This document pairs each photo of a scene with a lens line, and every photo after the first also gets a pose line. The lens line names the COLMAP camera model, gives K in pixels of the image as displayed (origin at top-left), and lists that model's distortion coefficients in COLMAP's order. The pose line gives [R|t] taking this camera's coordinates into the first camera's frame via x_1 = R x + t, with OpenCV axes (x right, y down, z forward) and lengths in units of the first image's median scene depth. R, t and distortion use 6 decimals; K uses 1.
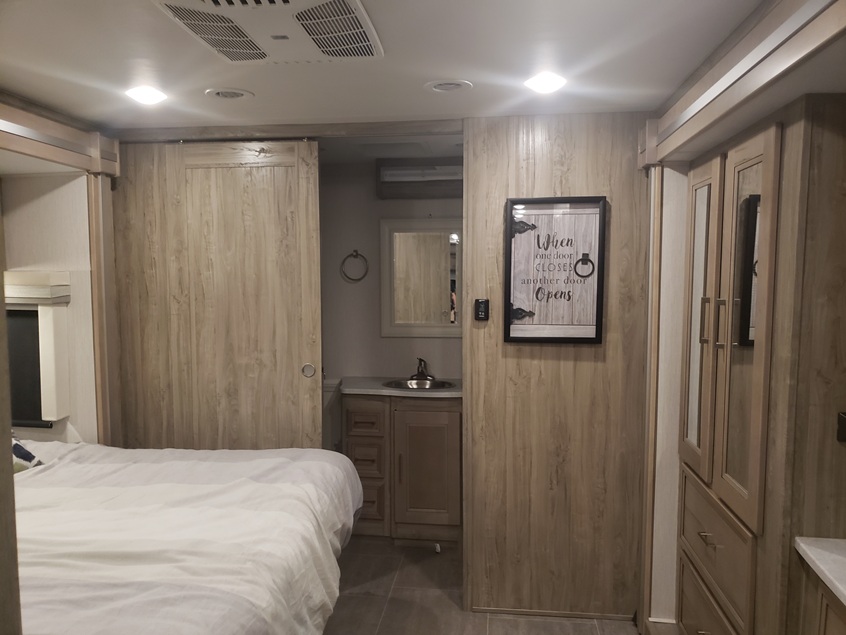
lens RADIAL K [[661.4, 0, 423.0], [0, 661.4, 317.5], [0, 0, 1]] dist [0.013519, 0.006067]
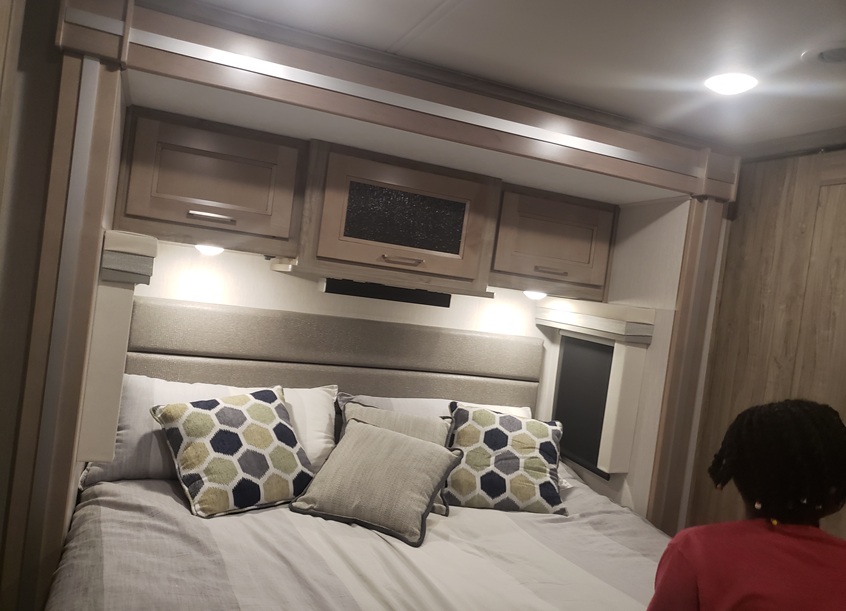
lens RADIAL K [[669.1, 0, 421.6], [0, 669.1, 296.0], [0, 0, 1]] dist [0.009667, 0.006727]
pose [[0.473263, 0.073051, -0.877887, 0.092535], [-0.191112, 0.981336, -0.021368, -0.009207], [0.859941, 0.177888, 0.478391, 0.314015]]
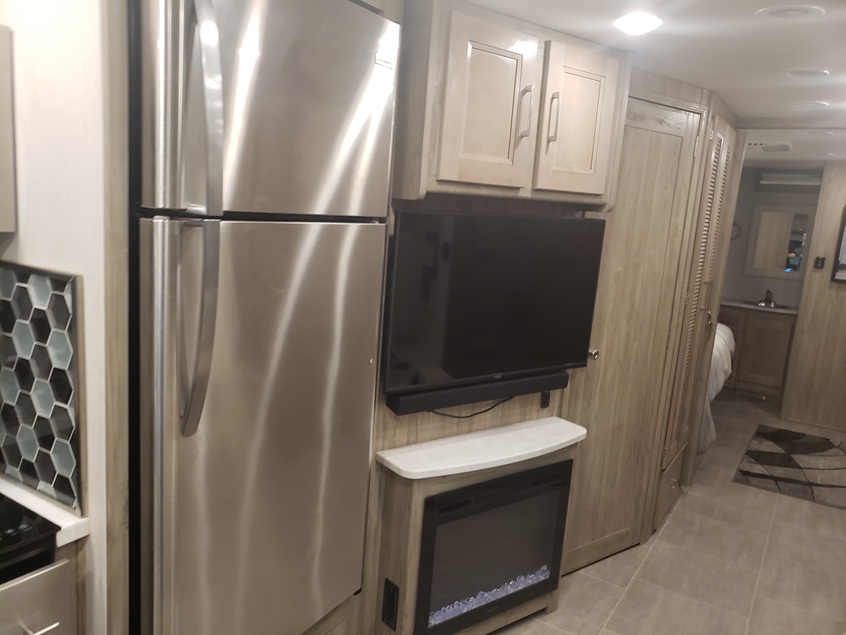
lens RADIAL K [[661.4, 0, 423.0], [0, 661.4, 317.5], [0, 0, 1]] dist [0.013519, 0.006067]
pose [[0.903912, 0.145757, -0.402116, -0.128772], [-0.110698, 0.987834, 0.109227, 0.053342], [0.413145, -0.054218, 0.909050, -1.038481]]
